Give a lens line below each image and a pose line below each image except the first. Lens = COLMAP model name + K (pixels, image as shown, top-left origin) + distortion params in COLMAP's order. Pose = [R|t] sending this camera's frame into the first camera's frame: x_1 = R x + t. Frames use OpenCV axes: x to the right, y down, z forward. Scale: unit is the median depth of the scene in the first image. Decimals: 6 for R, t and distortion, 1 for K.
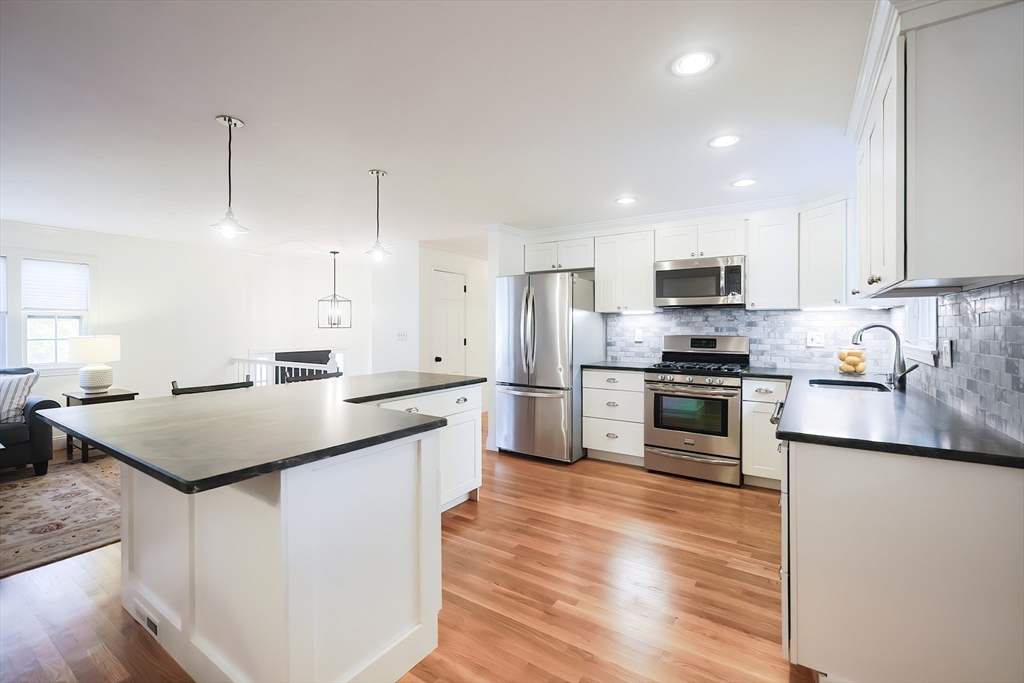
lens RADIAL K [[437.2, 0, 512.7], [0, 437.2, 327.0], [0, 0, 1]] dist [-0.000627, -0.000063]
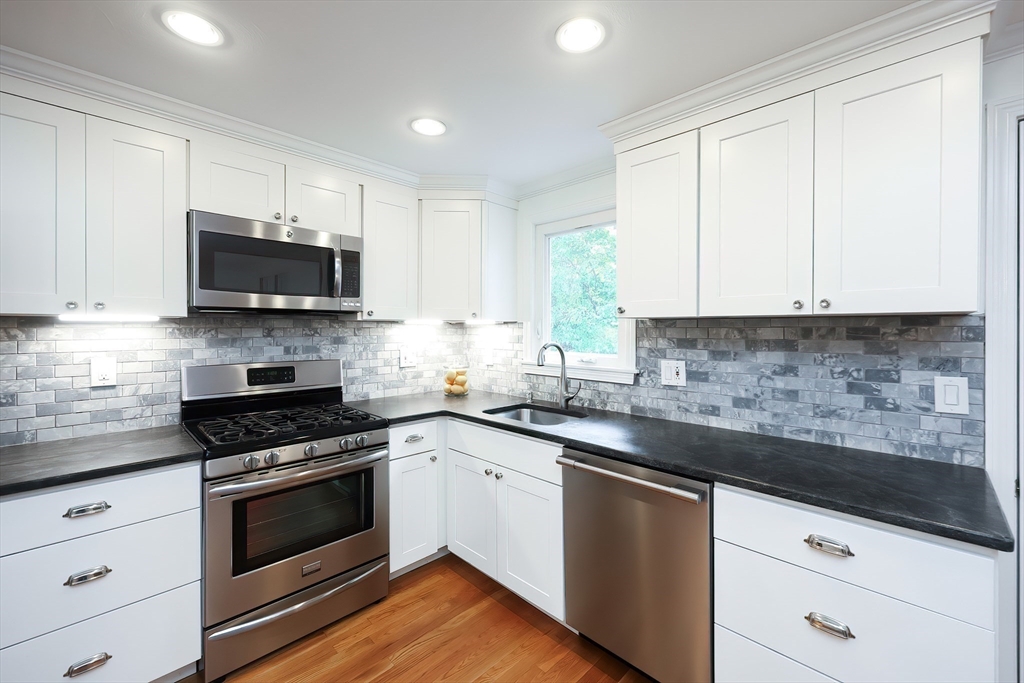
lens RADIAL K [[411.9, 0, 505.8], [0, 411.9, 330.1], [0, 0, 1]] dist [-0.002013, -0.000189]
pose [[0.186620, -0.004059, 0.982424, -0.039182], [0.002628, 0.999990, 0.003632, -0.025121], [-0.982429, 0.001904, 0.186629, 0.628565]]
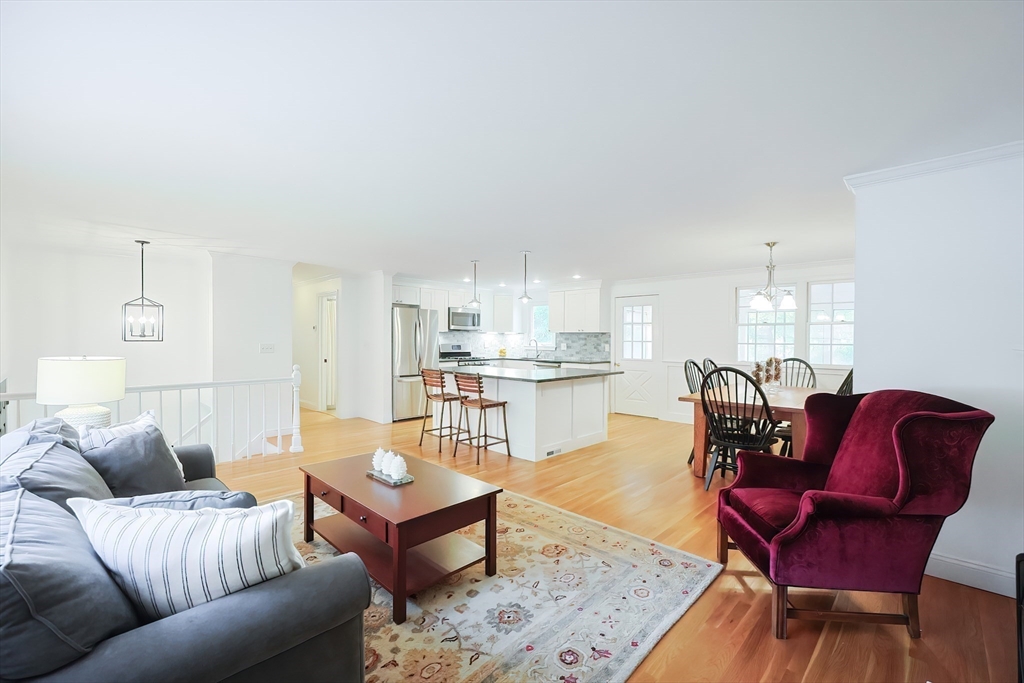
lens RADIAL K [[428.7, 0, 485.1], [0, 428.7, 342.5], [0, 0, 1]] dist [-0.000228, -0.000028]
pose [[0.224154, -0.010242, 0.974500, -1.642003], [-0.003372, 0.999931, 0.011285, -0.010976], [-0.974548, -0.005815, 0.224104, 0.419701]]
